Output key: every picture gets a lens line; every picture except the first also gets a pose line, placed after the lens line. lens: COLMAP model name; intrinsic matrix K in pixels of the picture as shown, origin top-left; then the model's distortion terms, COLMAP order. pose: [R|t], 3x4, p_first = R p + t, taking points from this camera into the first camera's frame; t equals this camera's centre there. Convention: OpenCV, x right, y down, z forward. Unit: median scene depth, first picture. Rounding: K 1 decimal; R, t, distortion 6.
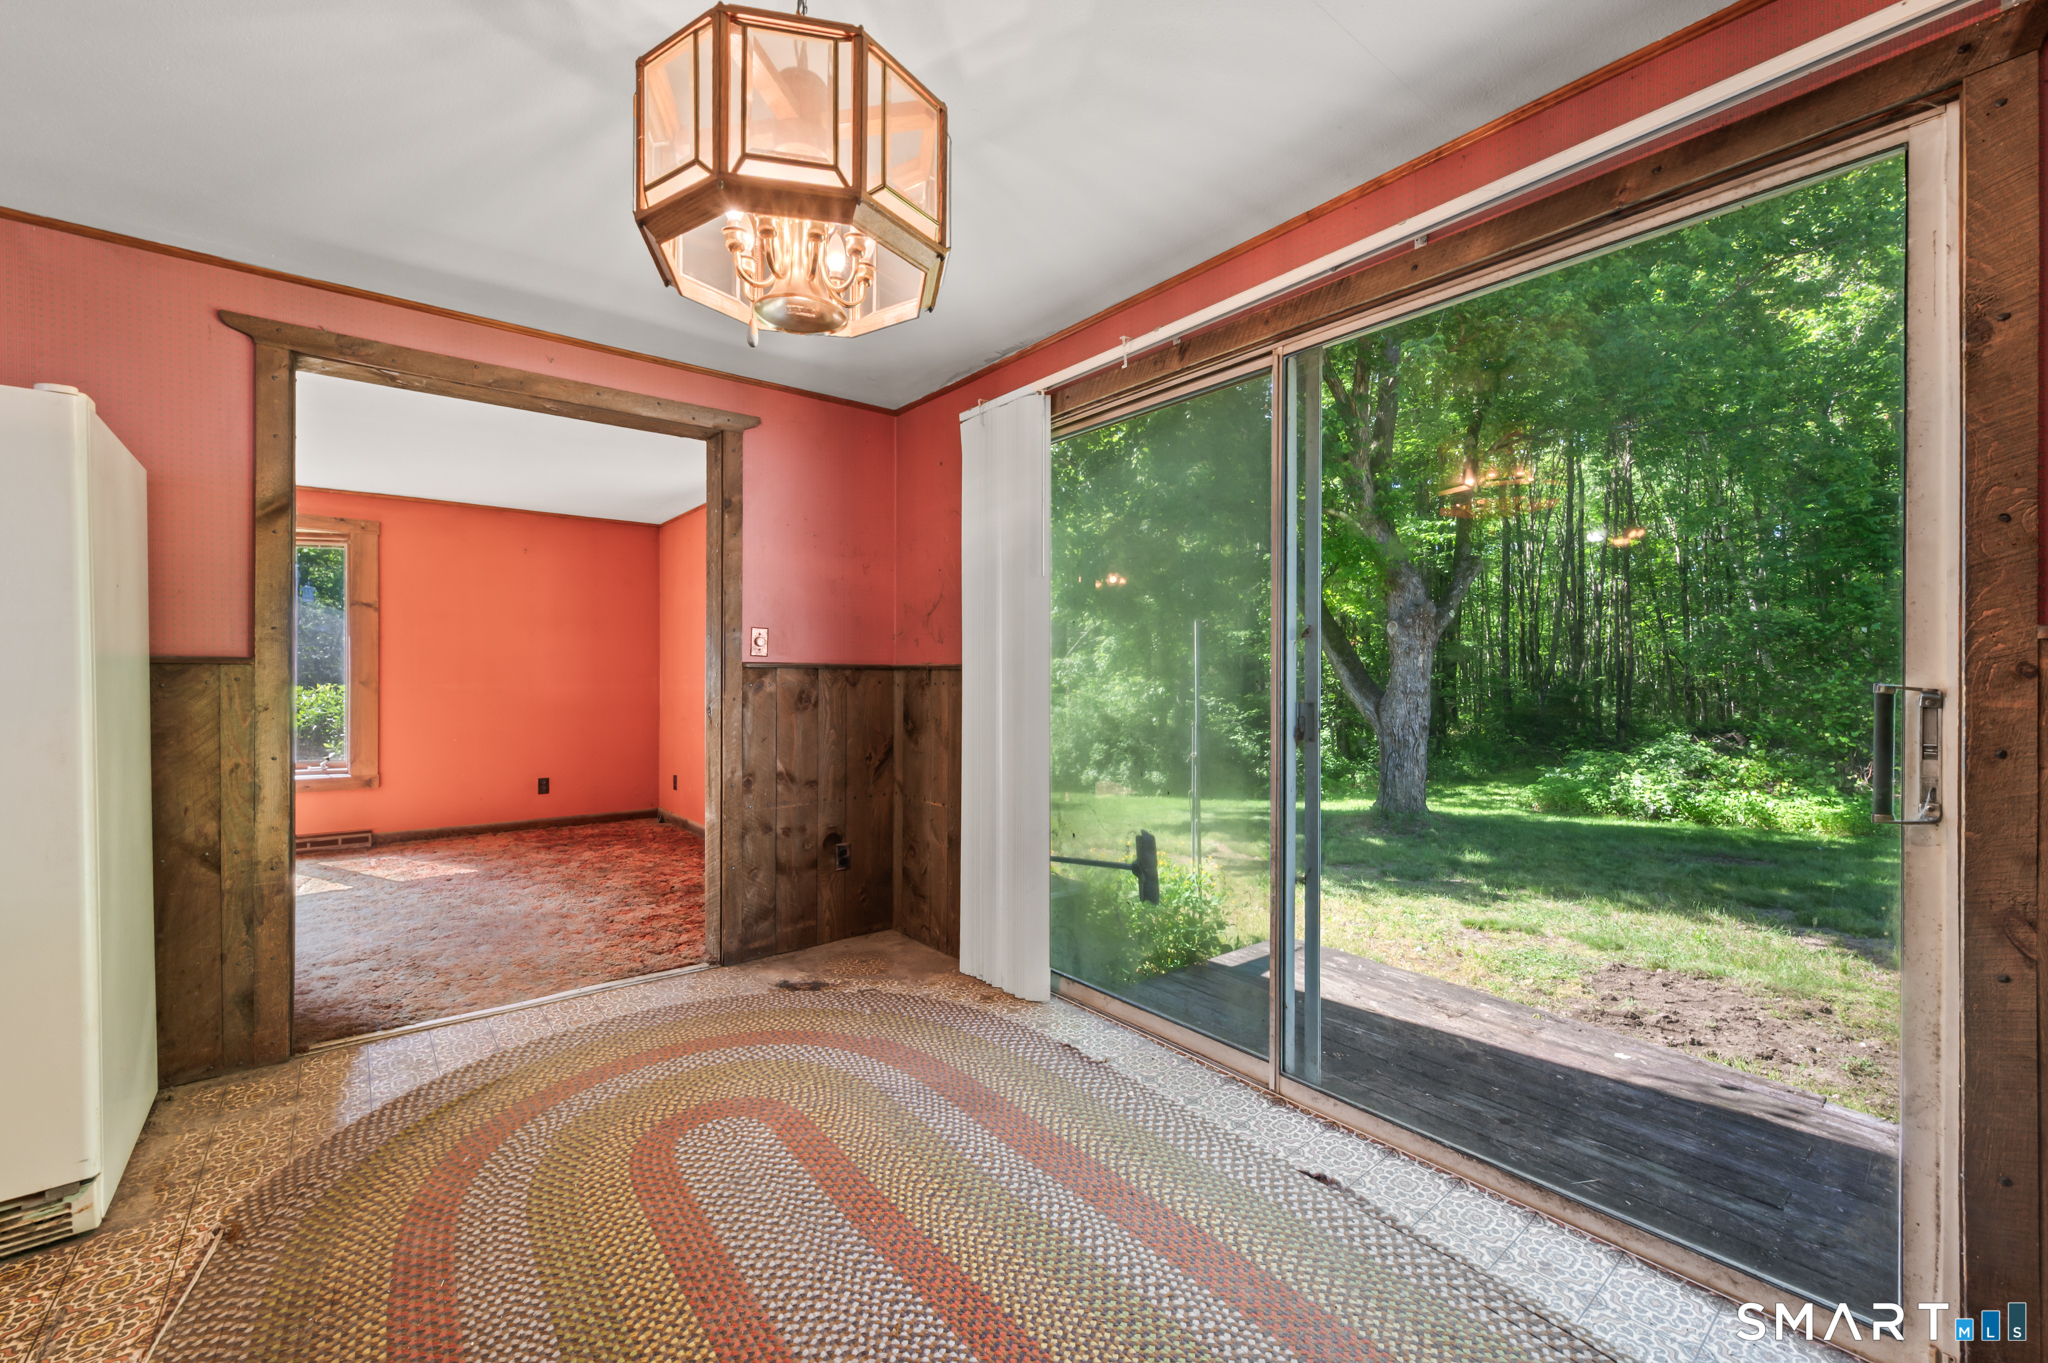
lens RADIAL K [[815.4, 0, 1032.9], [0, 815.4, 676.4], [0, 0, 1]] dist [-0.000501, 0.000505]
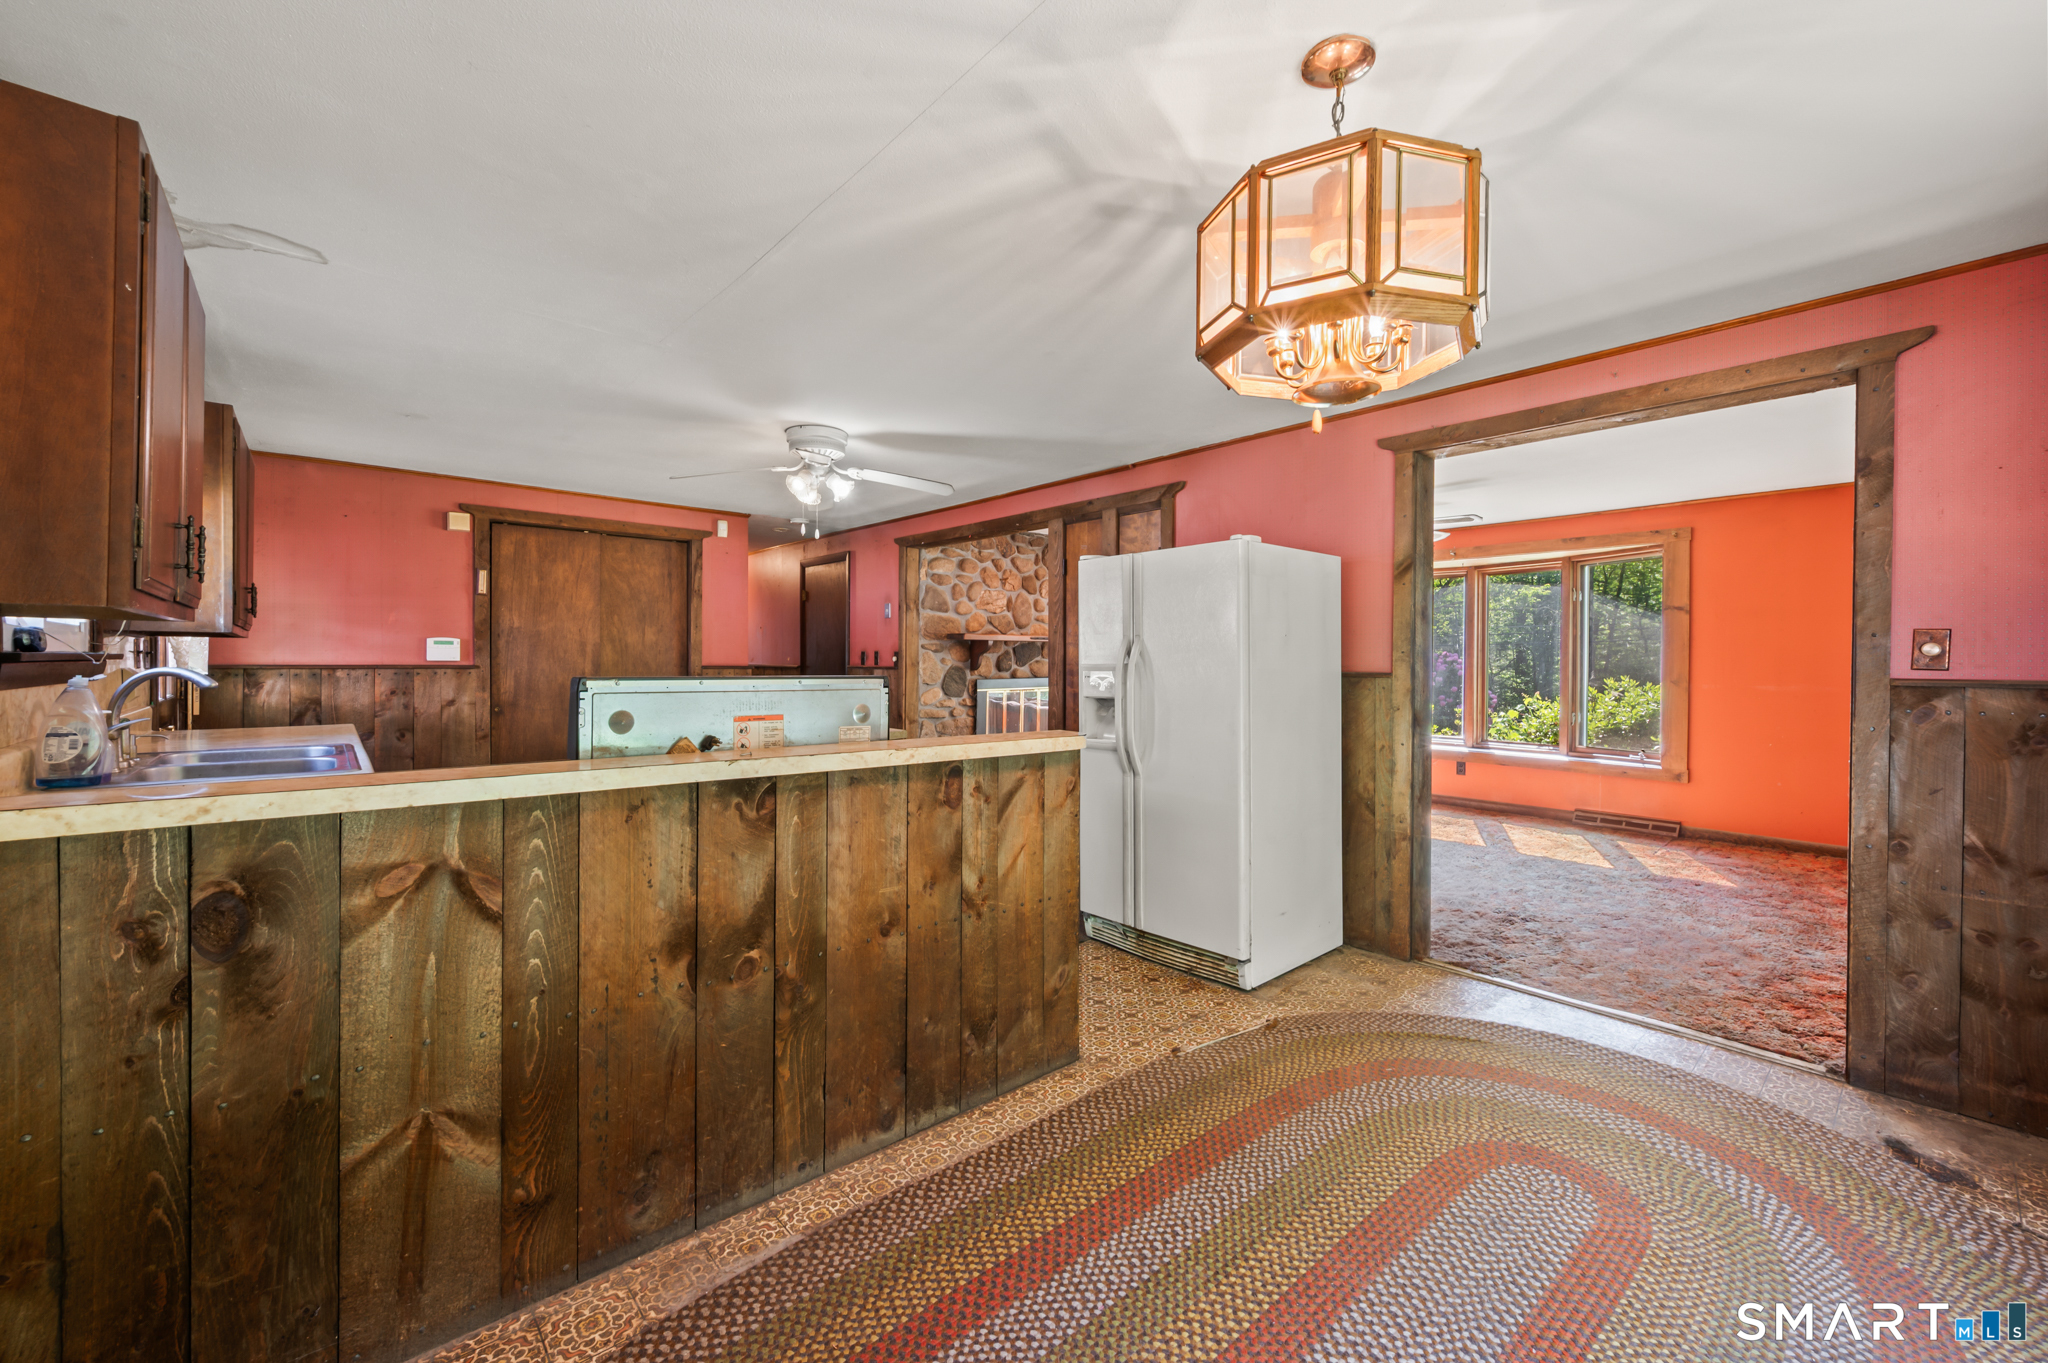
lens RADIAL K [[815.4, 0, 1058.1], [0, 815.4, 666.9], [0, 0, 1]] dist [-0.000501, 0.000505]
pose [[0.065922, 0.008586, -0.997788, 0.373231], [-0.003747, 0.999958, 0.008357, -0.036759], [0.997818, 0.003187, 0.065952, 0.262045]]
